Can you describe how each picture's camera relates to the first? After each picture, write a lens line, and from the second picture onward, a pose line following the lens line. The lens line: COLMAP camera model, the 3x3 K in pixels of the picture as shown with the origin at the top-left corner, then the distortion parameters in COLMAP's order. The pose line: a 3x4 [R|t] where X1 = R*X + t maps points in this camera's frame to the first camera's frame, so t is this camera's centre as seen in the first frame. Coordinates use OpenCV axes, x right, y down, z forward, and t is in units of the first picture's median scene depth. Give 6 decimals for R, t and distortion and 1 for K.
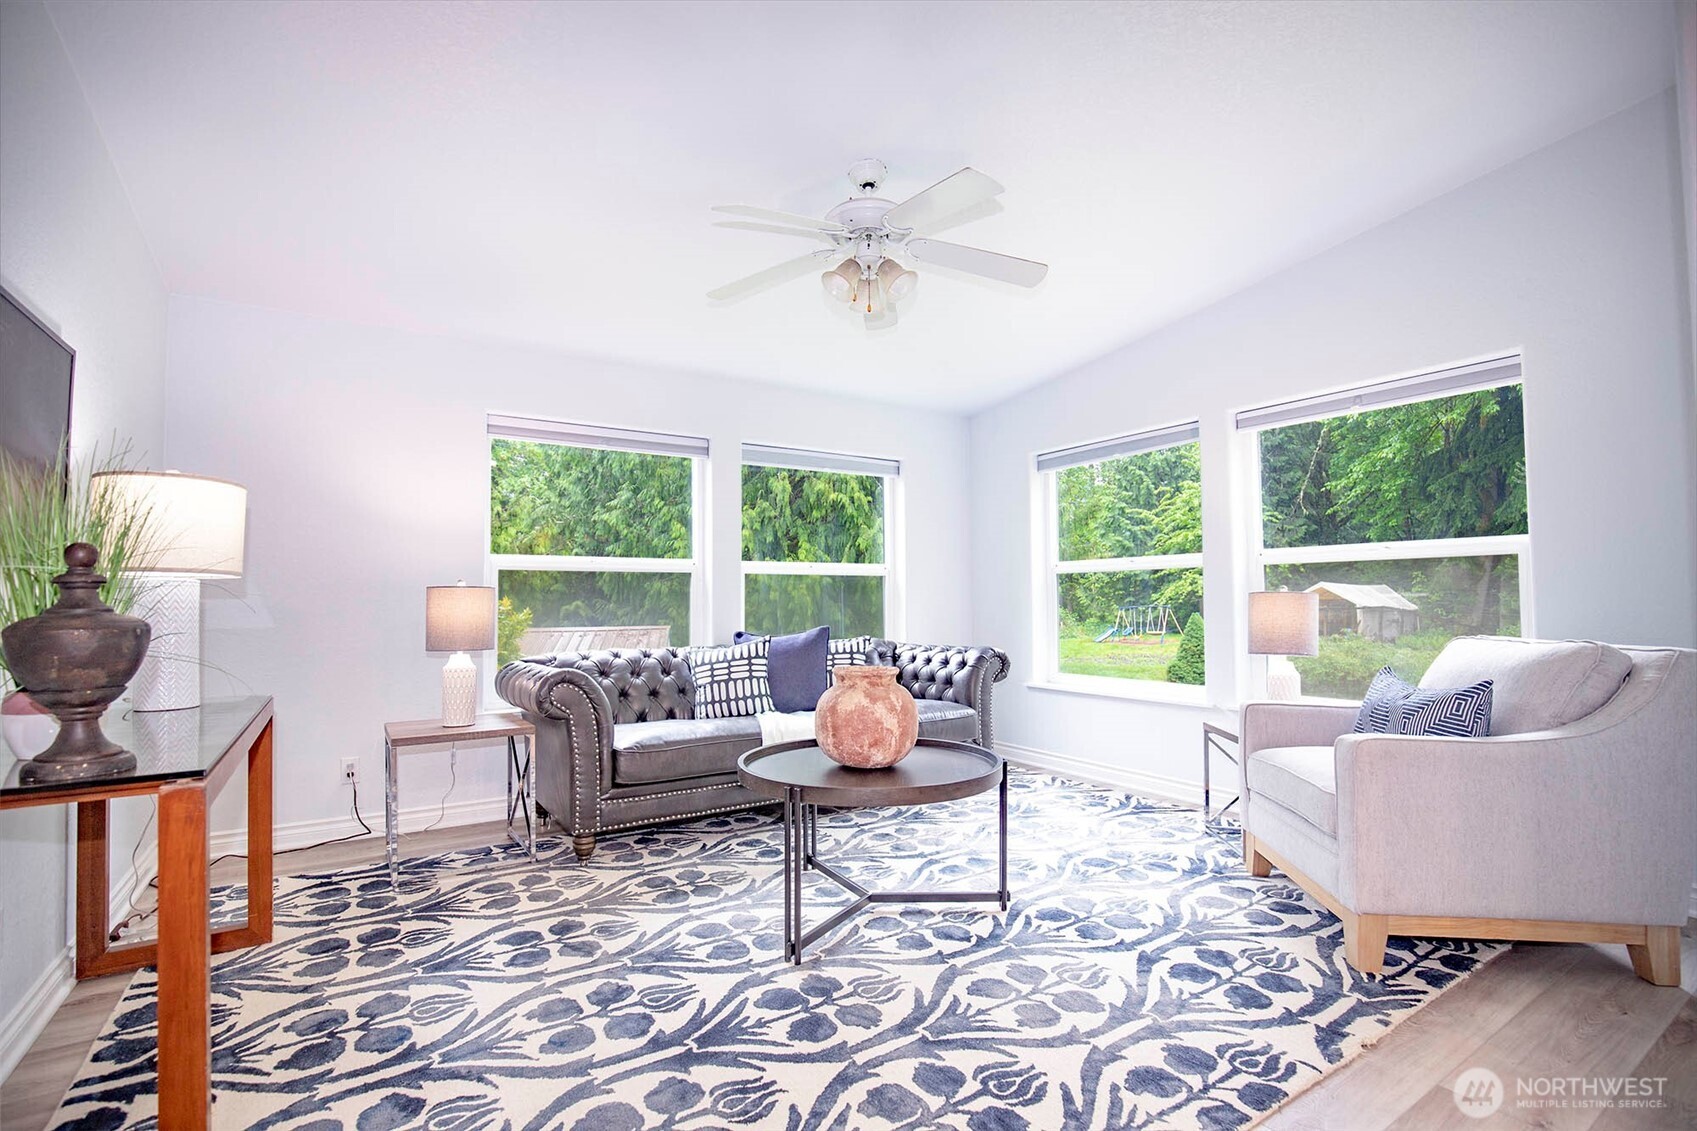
lens RADIAL K [[780.0, 0, 867.0], [0, 780.0, 568.6], [0, 0, 1]] dist [-0.030485, 0.002584]
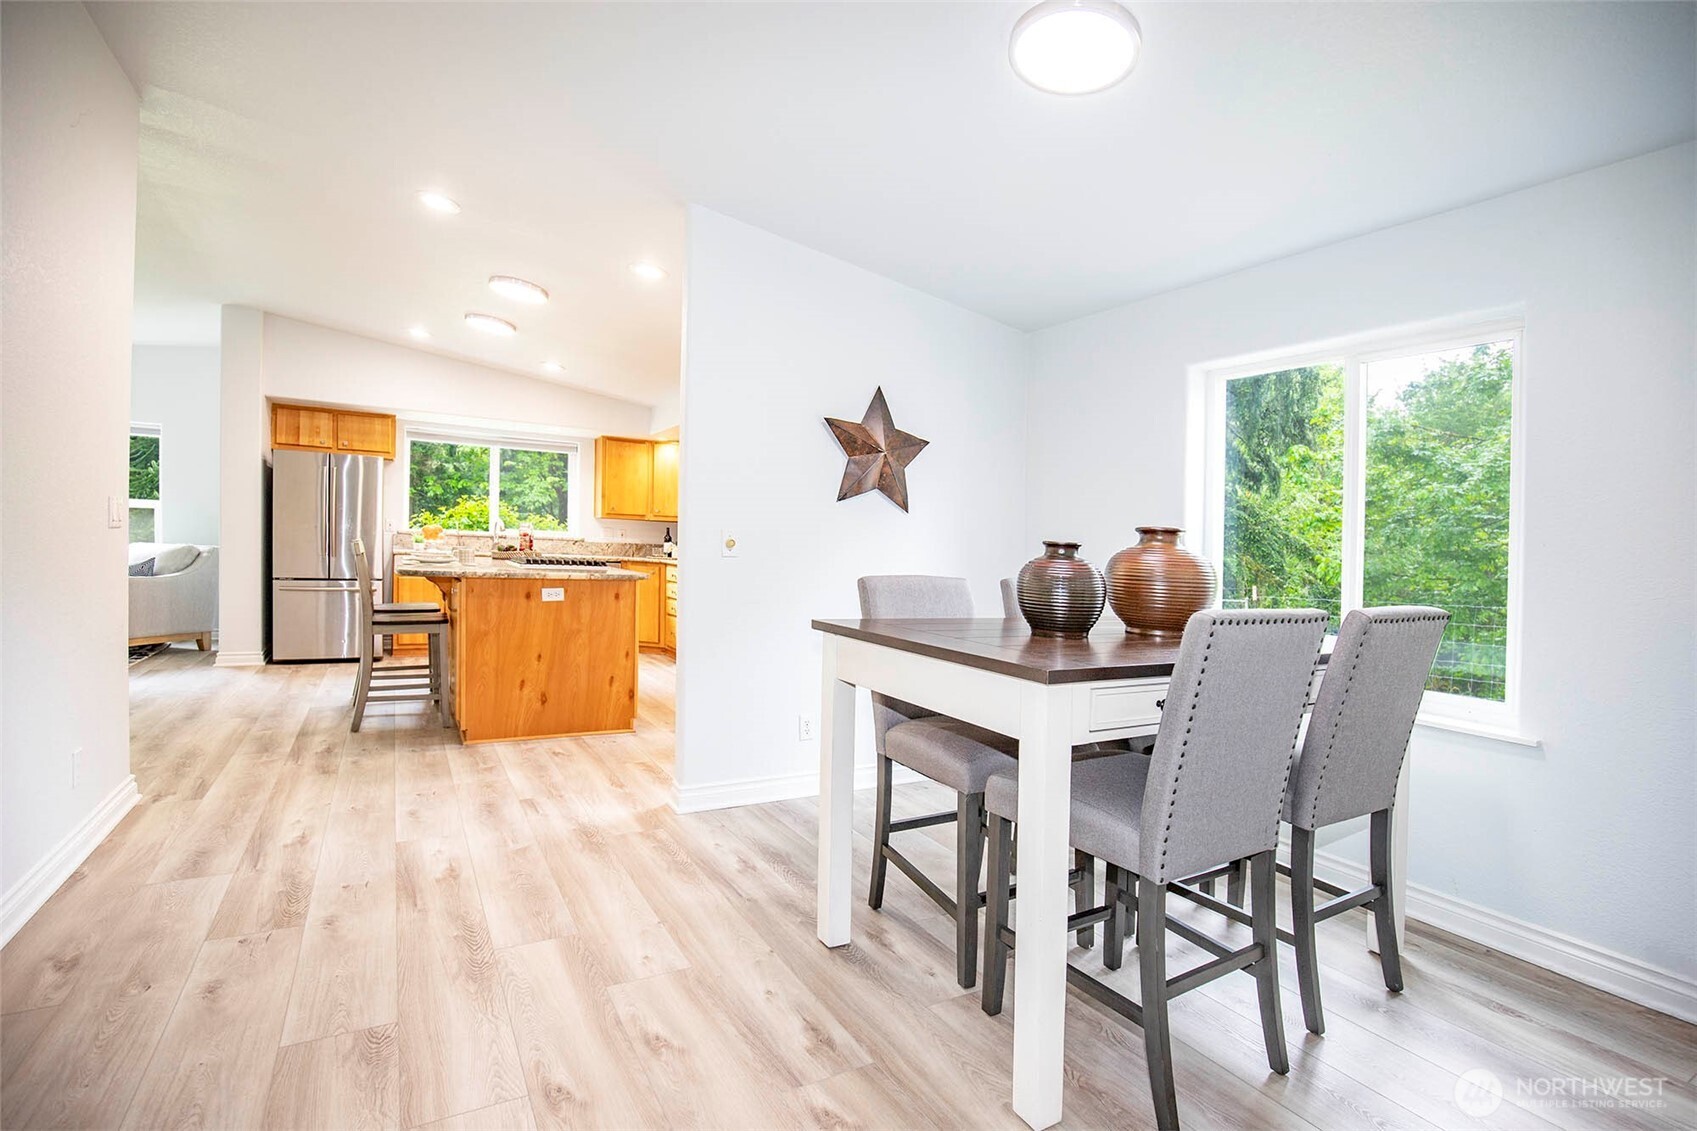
lens RADIAL K [[780.0, 0, 854.8], [0, 780.0, 568.0], [0, 0, 1]] dist [-0.030485, 0.002584]
pose [[0.050471, -0.024882, 0.998416, -1.866415], [-0.083807, 0.996058, 0.029059, -0.114769], [-0.995203, -0.085141, 0.048186, -1.719342]]
